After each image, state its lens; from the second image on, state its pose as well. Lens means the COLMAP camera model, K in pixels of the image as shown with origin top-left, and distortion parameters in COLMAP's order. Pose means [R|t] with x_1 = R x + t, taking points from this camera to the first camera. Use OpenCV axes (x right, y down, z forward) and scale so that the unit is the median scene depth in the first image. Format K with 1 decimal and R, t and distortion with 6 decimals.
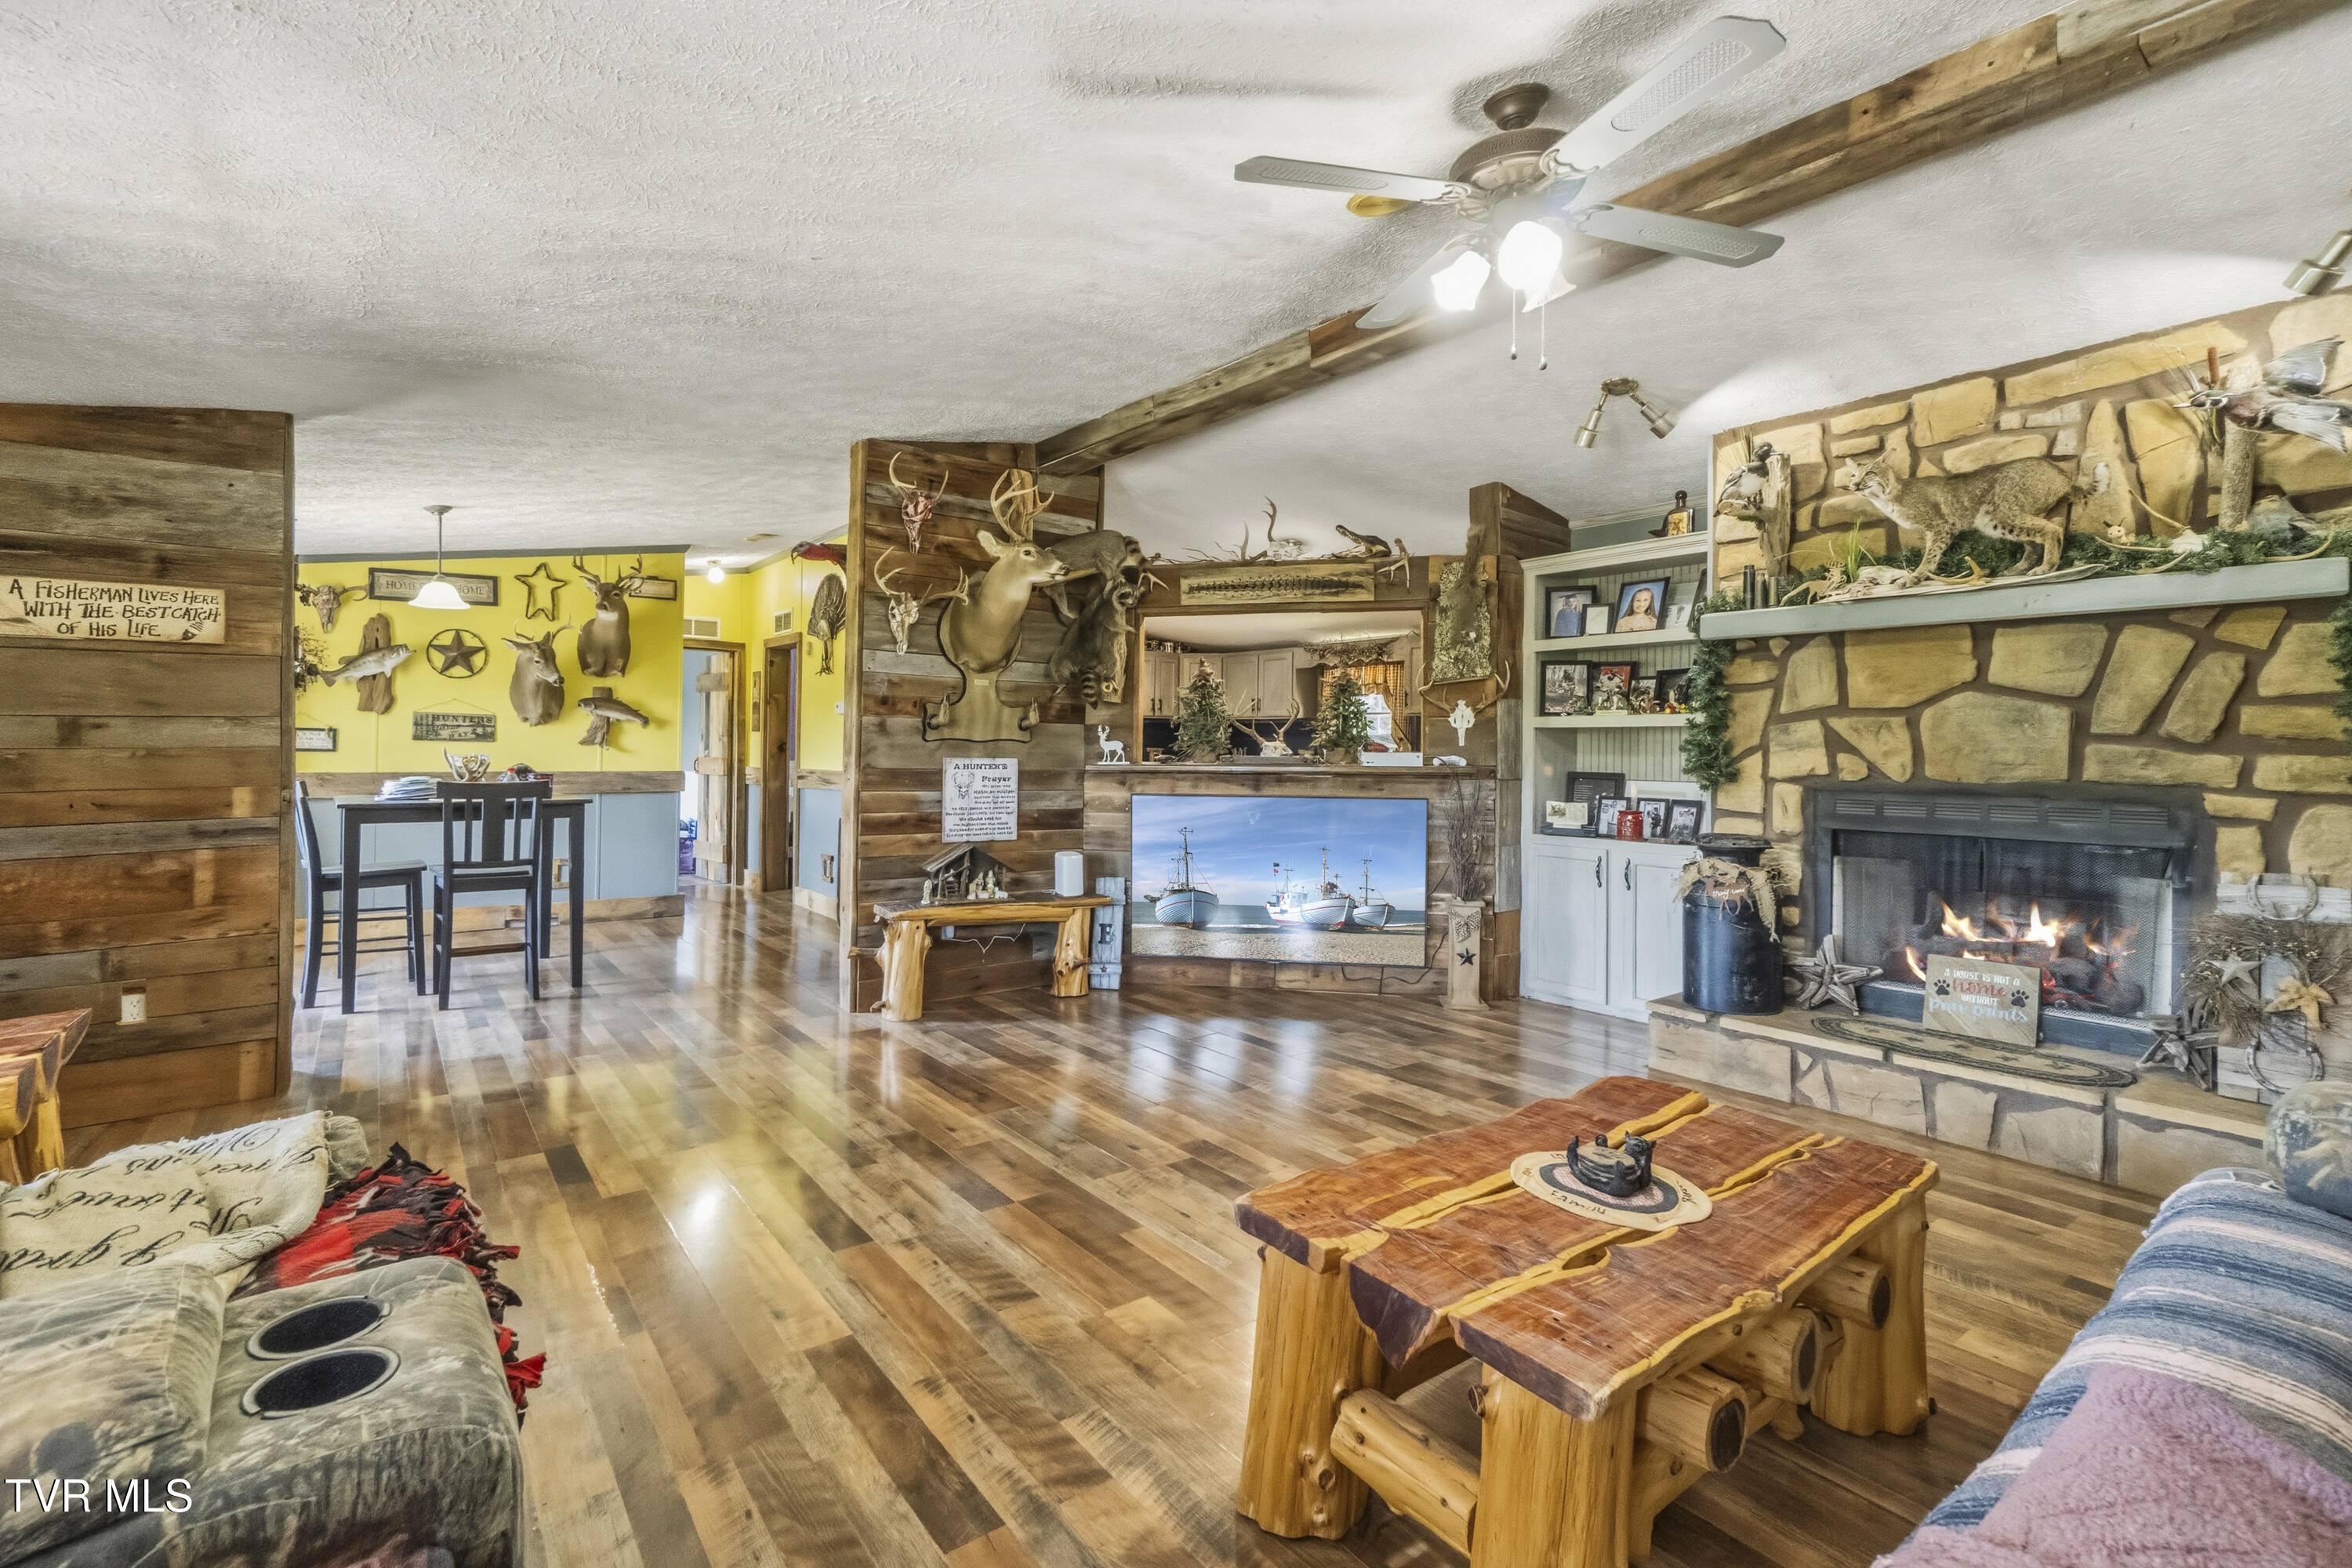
lens RADIAL K [[1048.0, 0, 1123.6], [0, 1048.0, 744.7], [0, 0, 1]] dist [-0.001069, 0.000116]
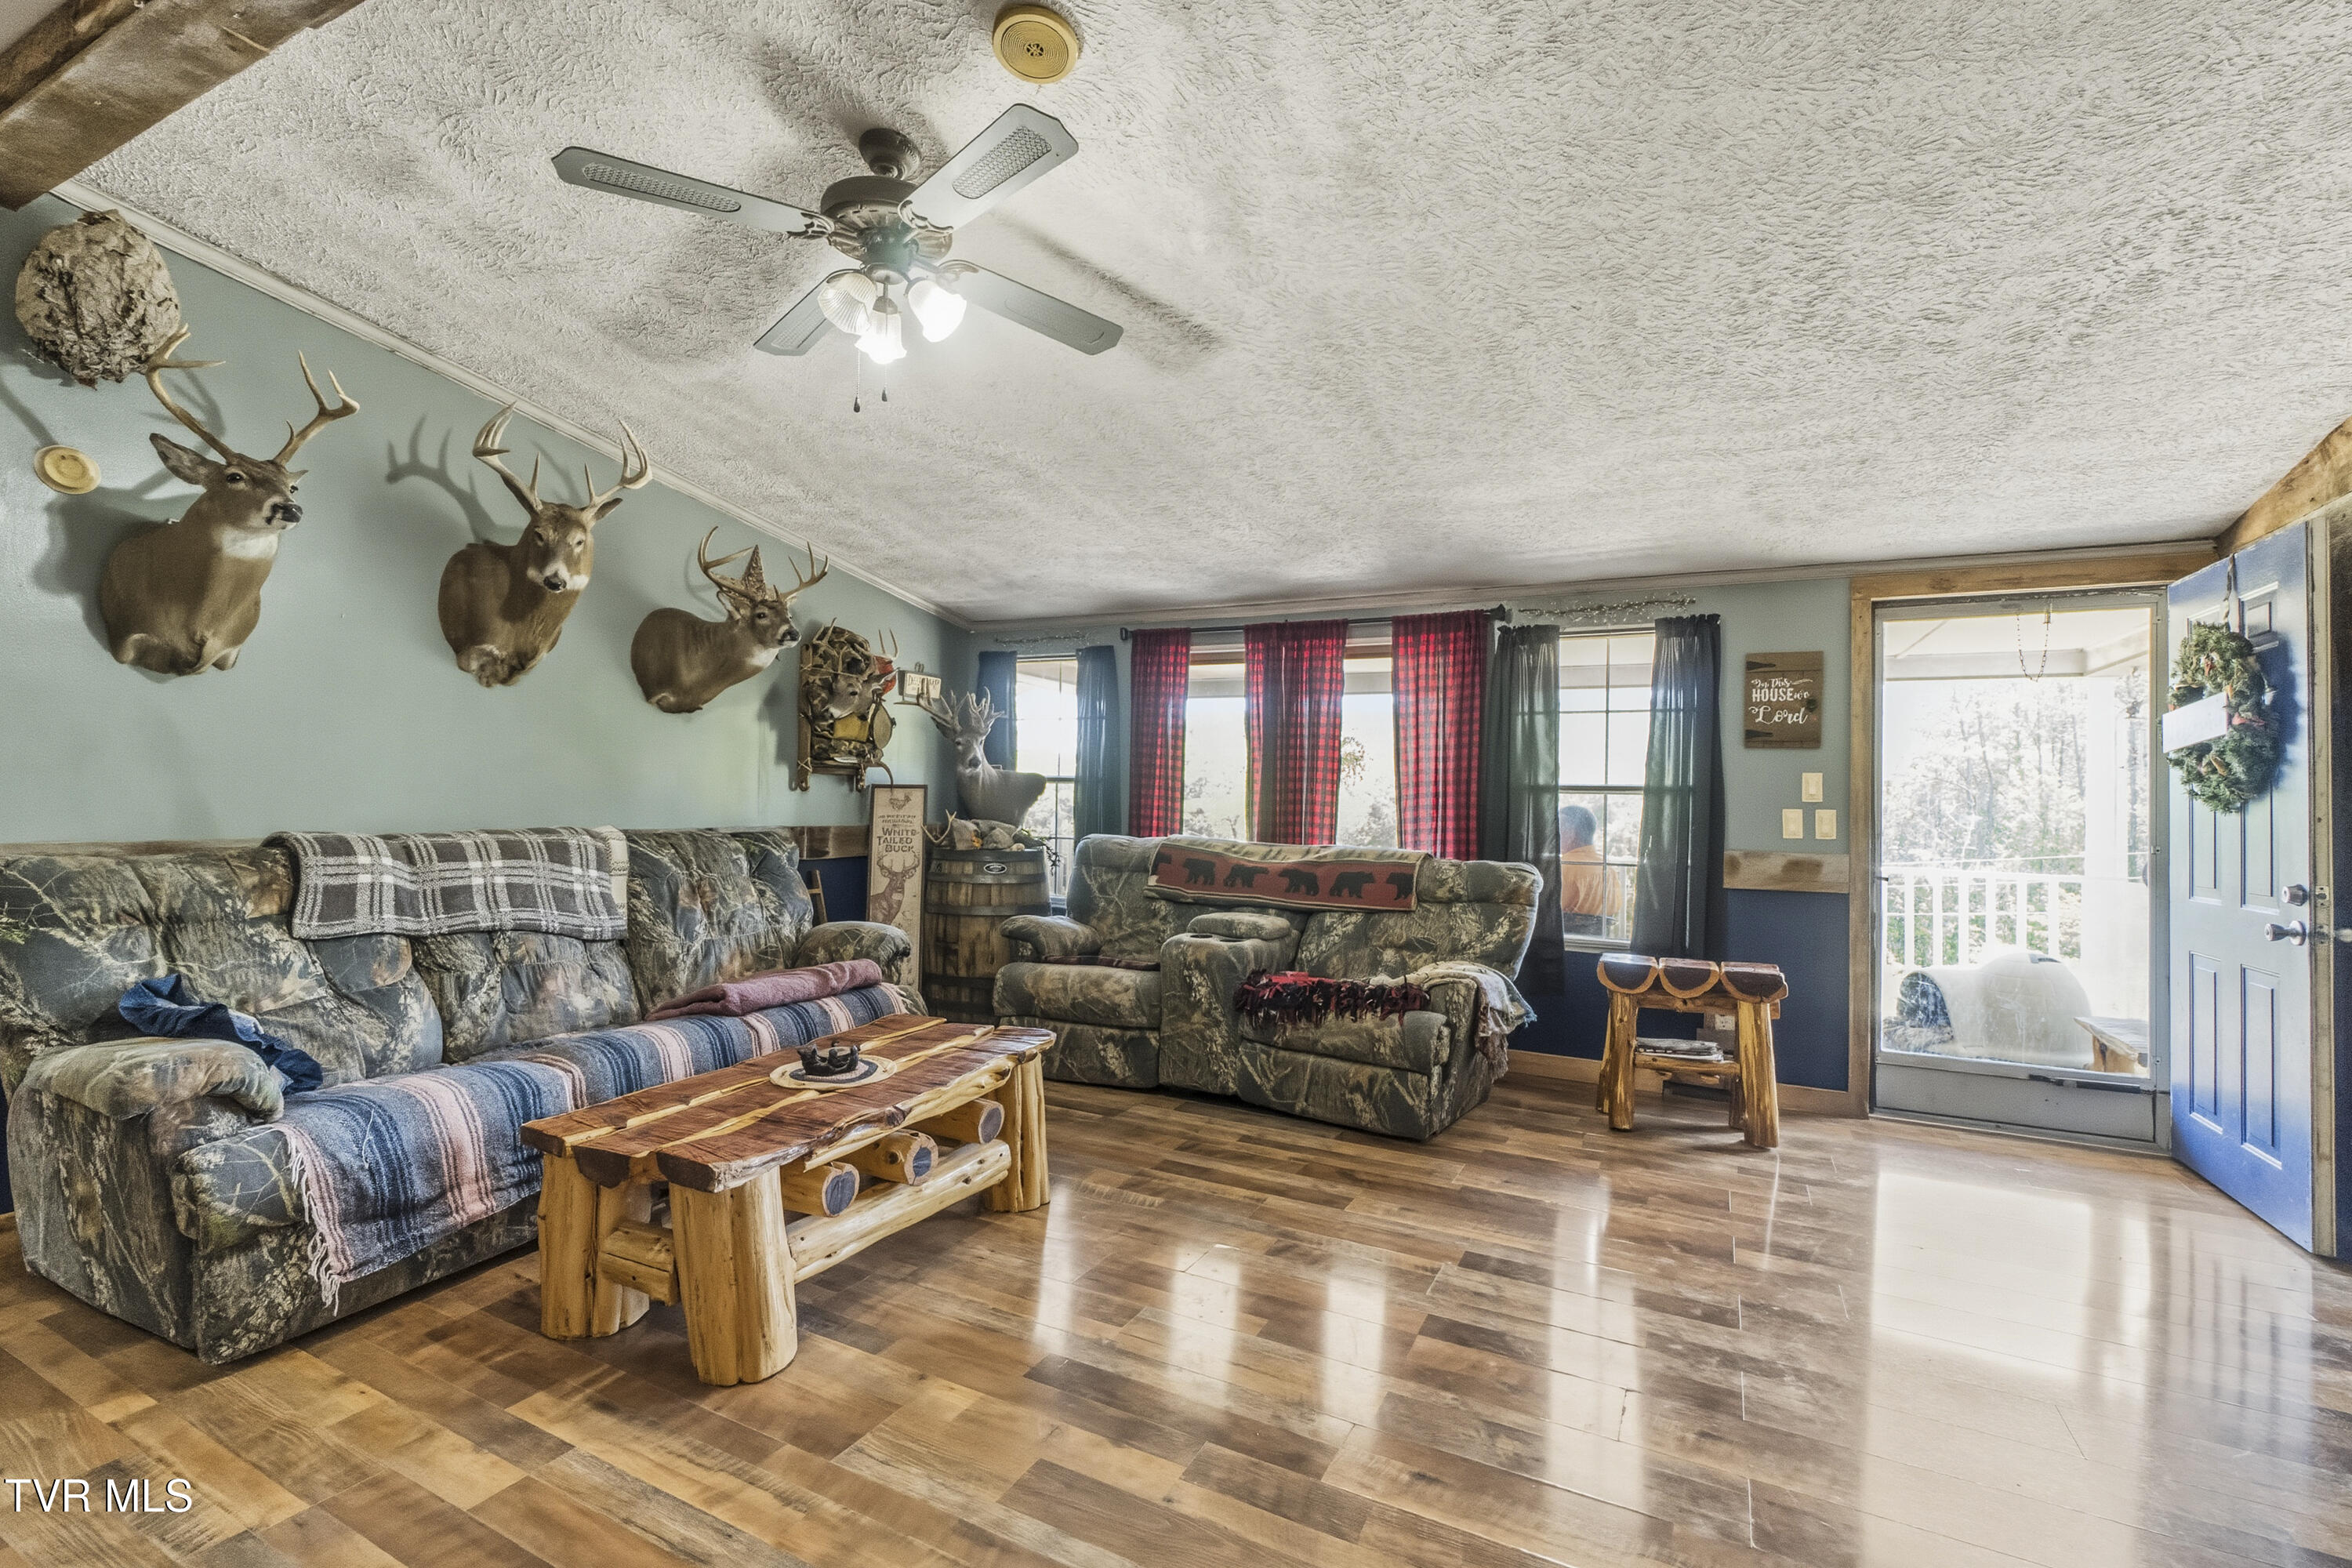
lens RADIAL K [[1046.1, 0, 1156.0], [0, 1046.1, 774.7], [0, 0, 1]] dist [-0.001061, 0.000770]
pose [[-0.897018, -0.036303, -0.440501, 0.267112], [-0.026899, 0.999258, -0.027576, 0.008301], [0.441175, -0.012888, -0.897328, 0.937938]]
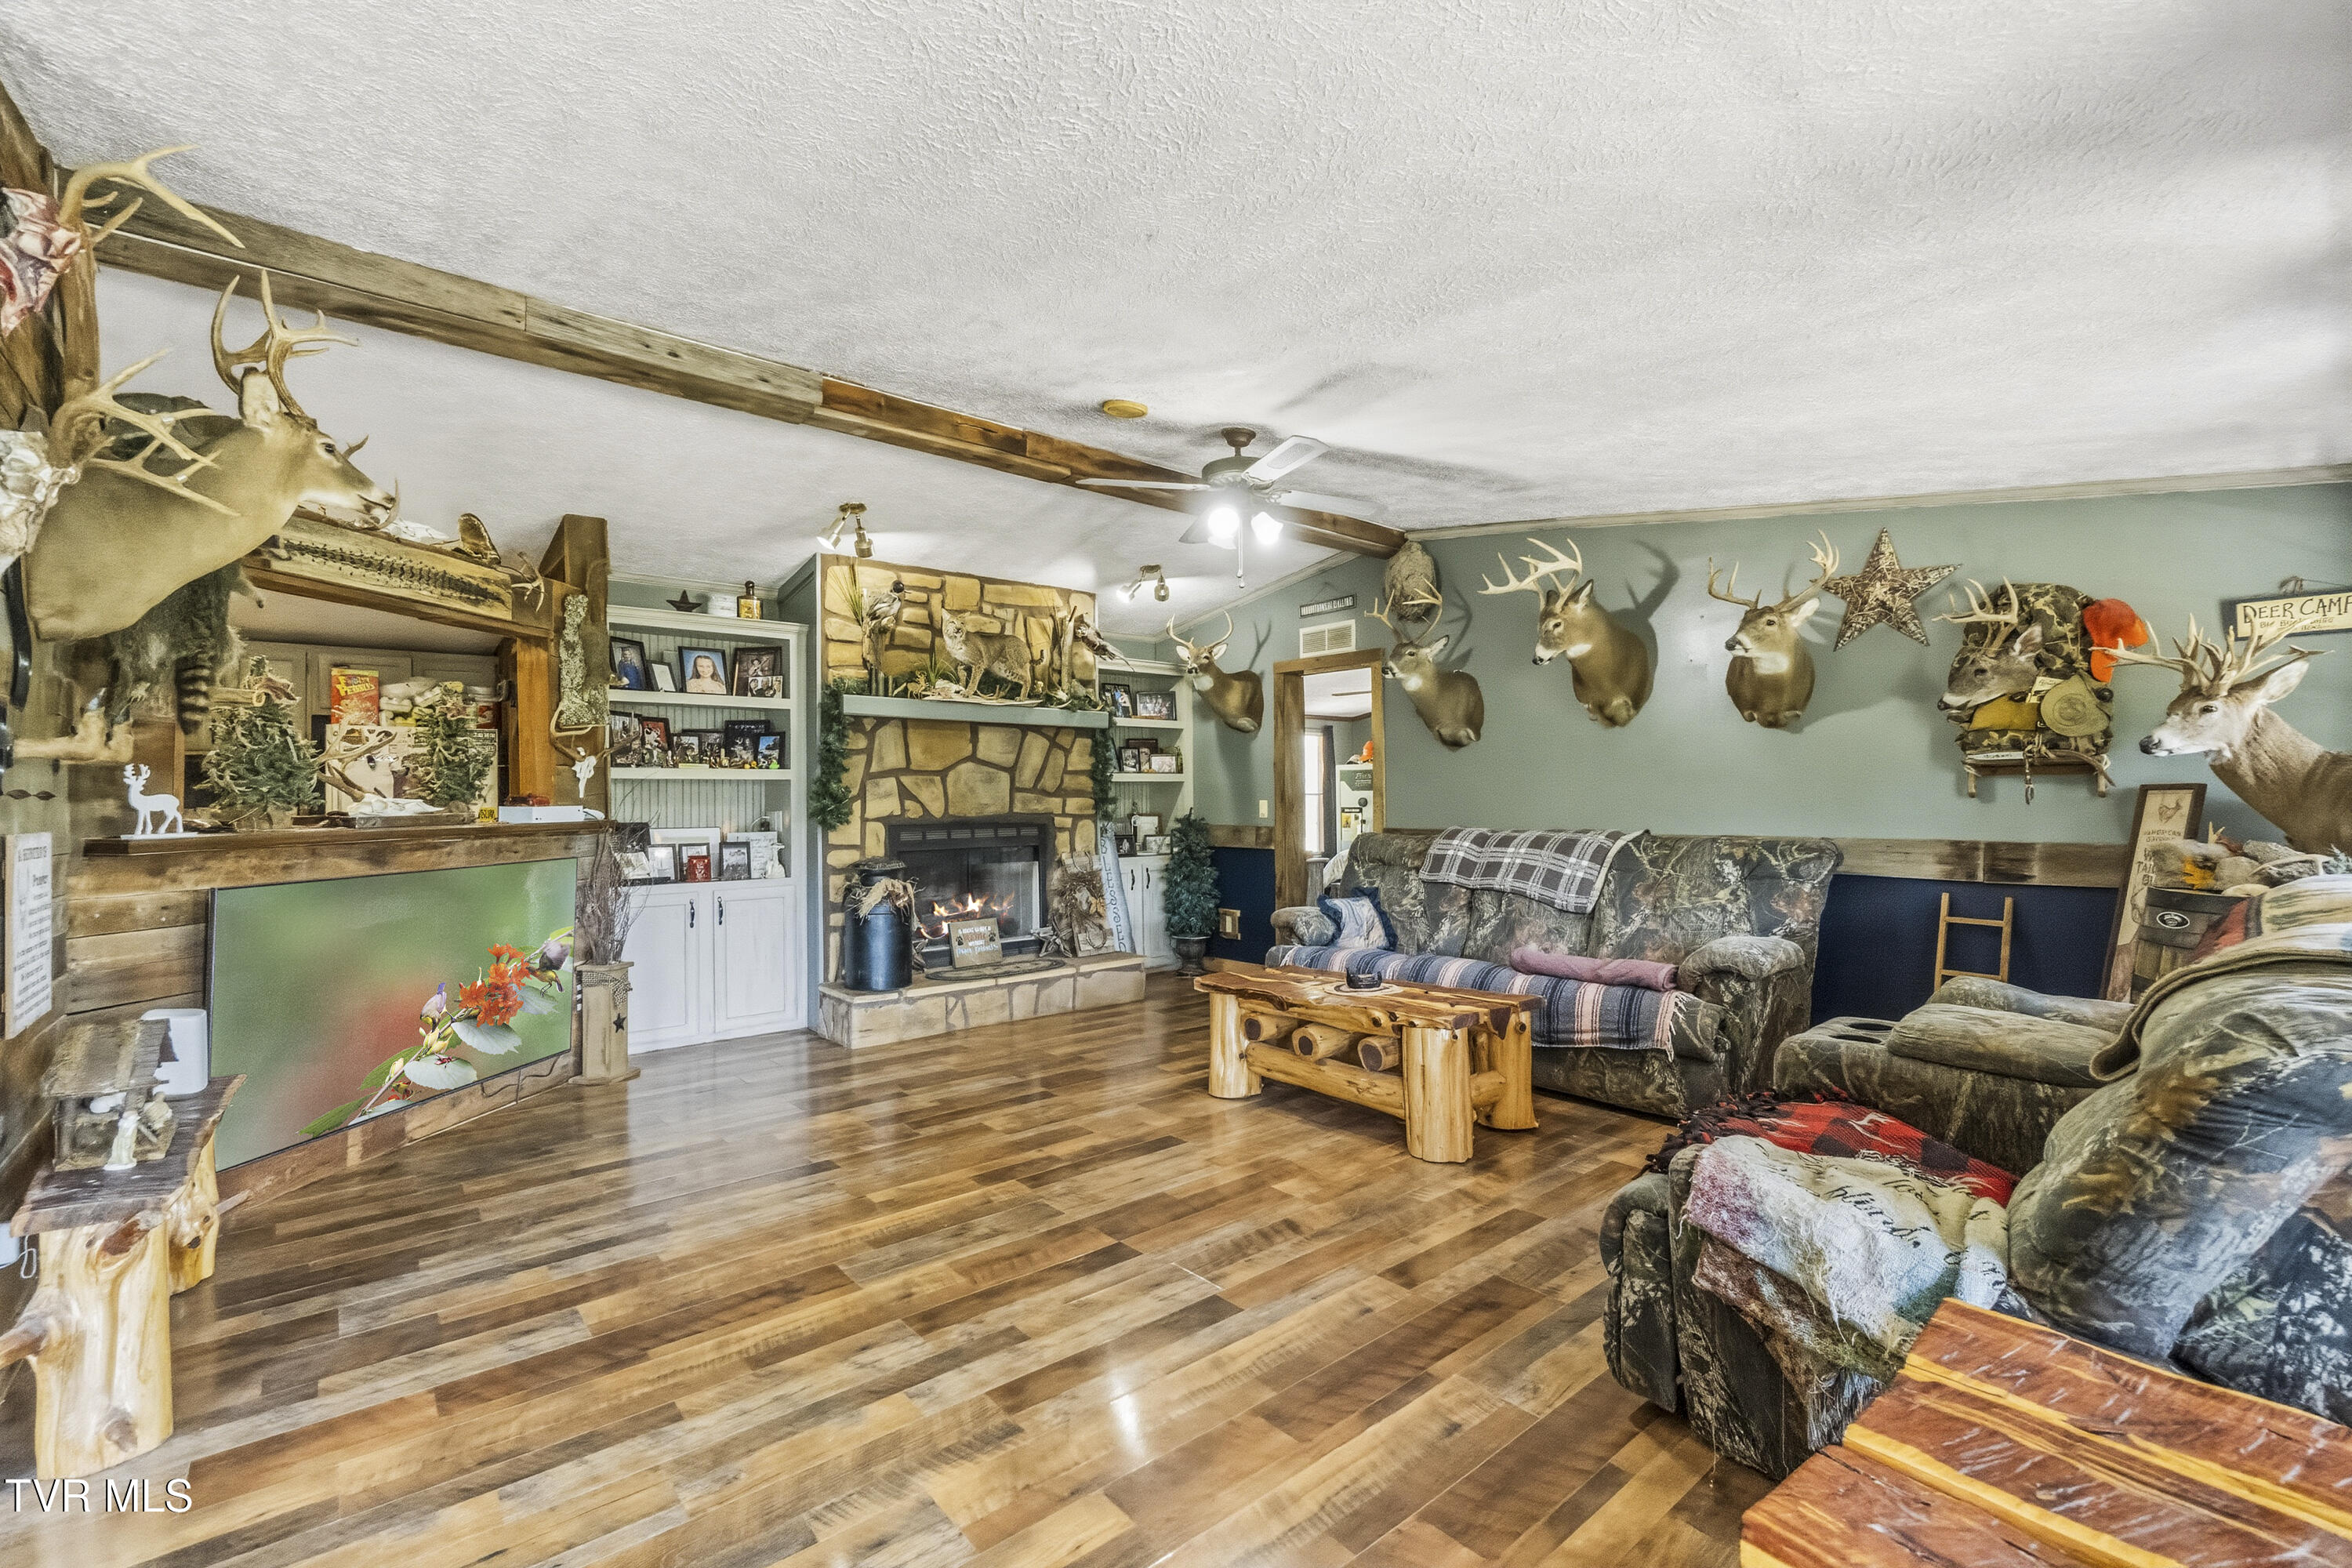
lens RADIAL K [[1023.5, 0, 1183.0], [0, 1023.5, 784.5], [0, 0, 1]] dist [-0.001003, 0.000174]
pose [[-0.081919, 0.005130, 0.996626, -0.623914], [0.004534, 0.999978, -0.004775, -0.004047], [-0.996629, 0.004127, -0.081941, 0.571540]]
